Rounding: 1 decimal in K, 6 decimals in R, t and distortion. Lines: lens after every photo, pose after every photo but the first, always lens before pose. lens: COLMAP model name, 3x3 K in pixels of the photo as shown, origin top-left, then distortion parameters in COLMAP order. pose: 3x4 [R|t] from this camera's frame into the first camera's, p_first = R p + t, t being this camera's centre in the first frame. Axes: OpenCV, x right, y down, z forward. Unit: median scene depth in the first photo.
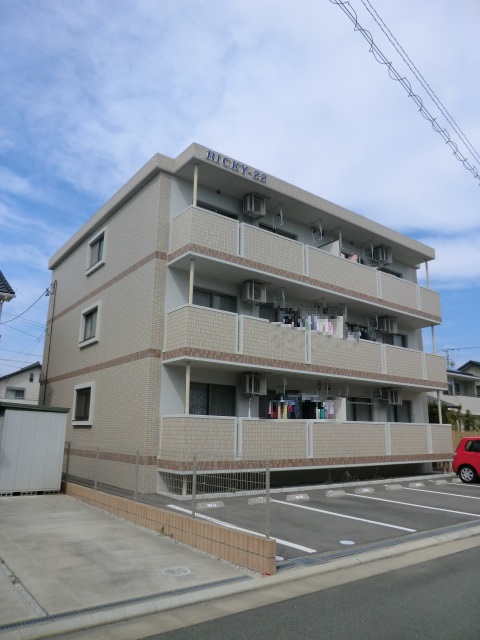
lens RADIAL K [[452.8, 0, 240.0], [0, 452.8, 320.0], [0, 0, 1]] dist [-0.126536, 0.128675]
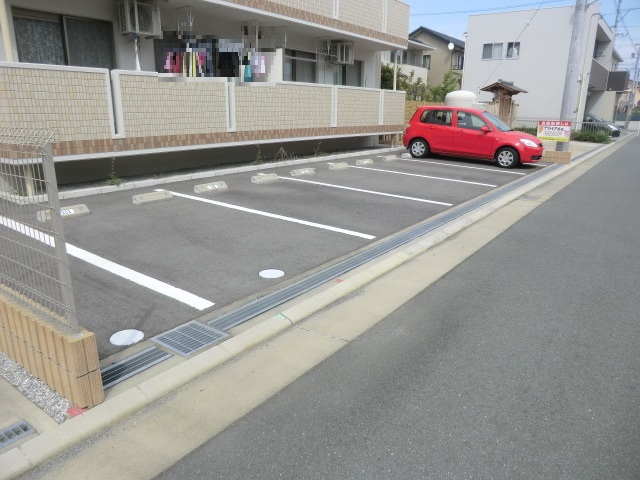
lens RADIAL K [[452.8, 0, 320.0], [0, 452.8, 240.0], [0, 0, 1]] dist [-0.126536, 0.128675]
pose [[0.956048, -0.086809, 0.280065, 0.070253], [-0.069610, 0.860662, 0.504396, 0.078301], [-0.284827, -0.501722, 0.816791, 0.256568]]
